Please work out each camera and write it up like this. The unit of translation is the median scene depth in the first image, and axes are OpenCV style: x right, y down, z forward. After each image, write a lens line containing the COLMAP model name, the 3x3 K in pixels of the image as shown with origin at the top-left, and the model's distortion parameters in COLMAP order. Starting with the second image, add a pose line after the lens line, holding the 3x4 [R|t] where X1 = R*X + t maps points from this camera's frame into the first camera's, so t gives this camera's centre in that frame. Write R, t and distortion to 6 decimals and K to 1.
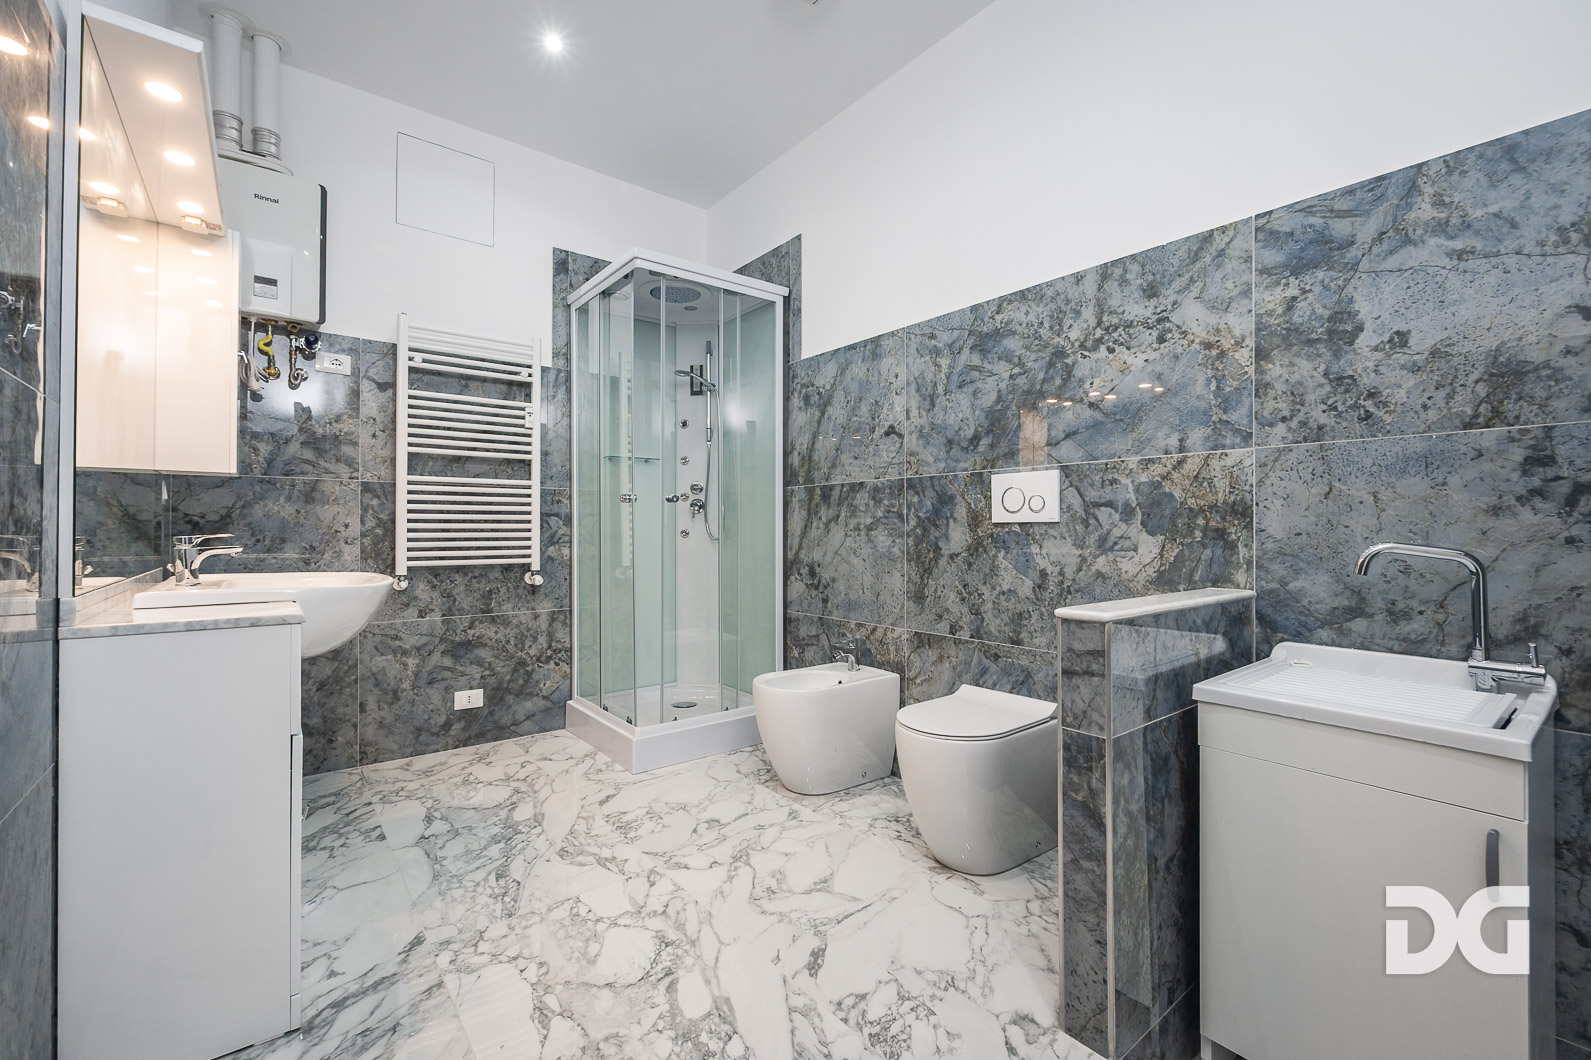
lens RADIAL K [[664.9, 0, 803.9], [0, 664.9, 531.7], [0, 0, 1]] dist [-0.002735, -0.000674]
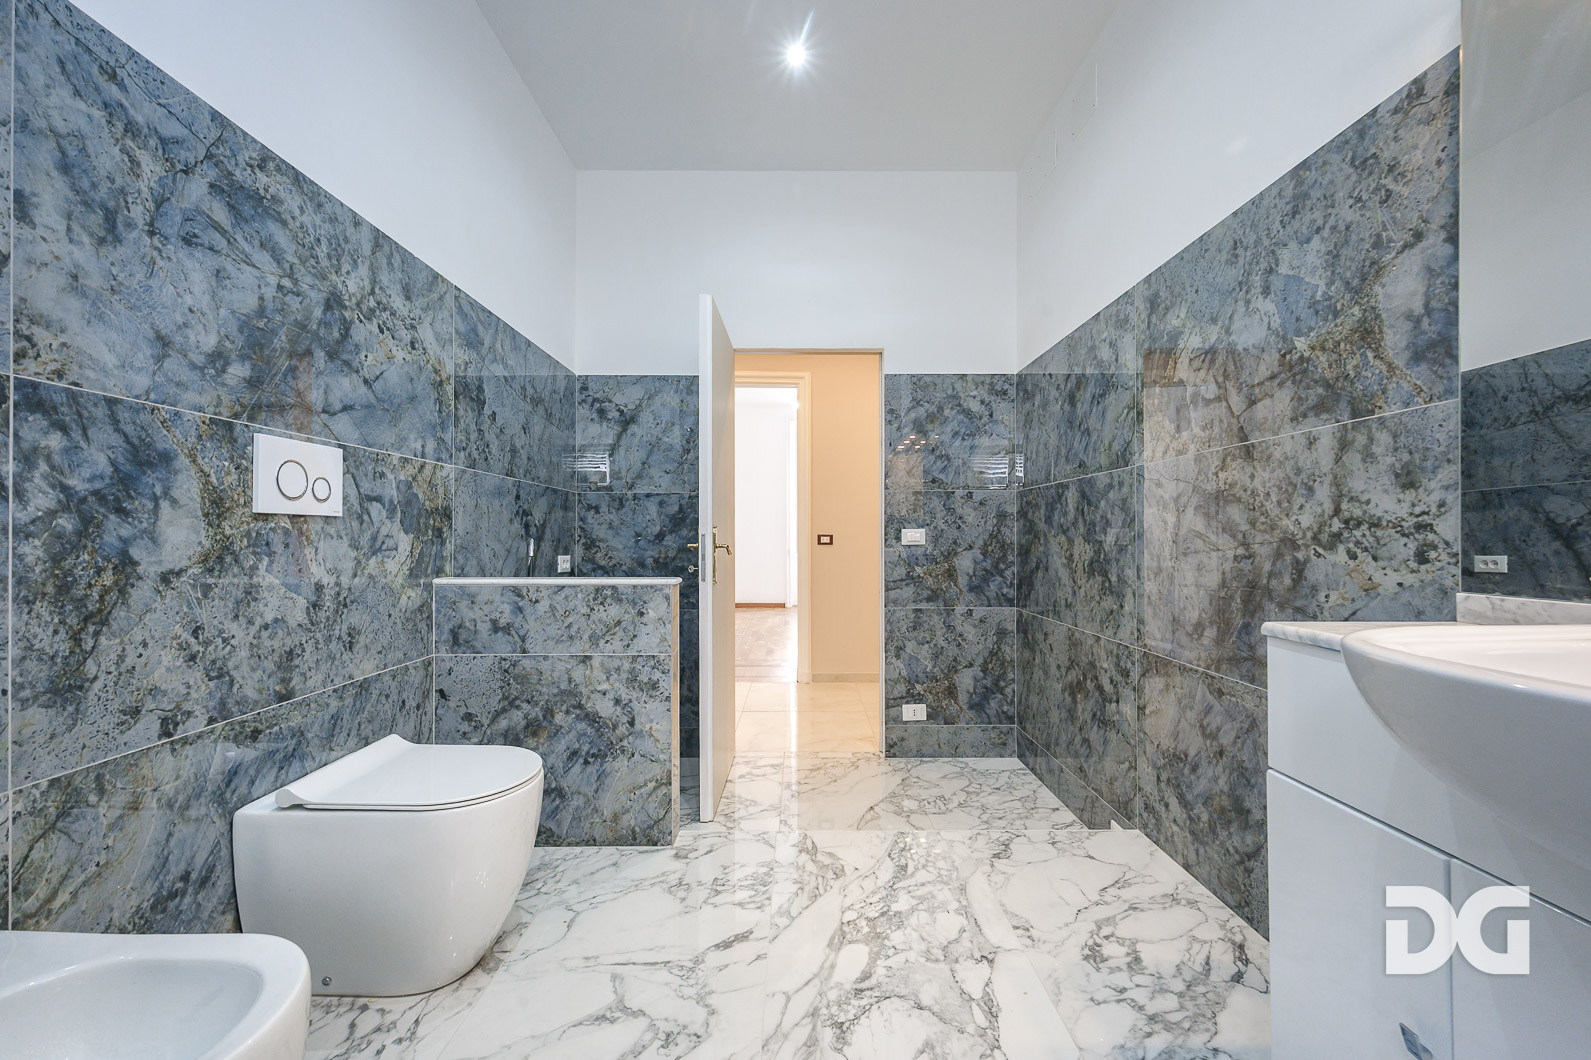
lens RADIAL K [[648.1, 0, 792.3], [0, 648.1, 536.0], [0, 0, 1]] dist [0.000499, -0.000060]
pose [[-0.772508, -0.003538, 0.634995, -0.482055], [-0.005263, 0.999986, -0.000830, 0.005491], [-0.634983, -0.003983, -0.772516, 1.195836]]
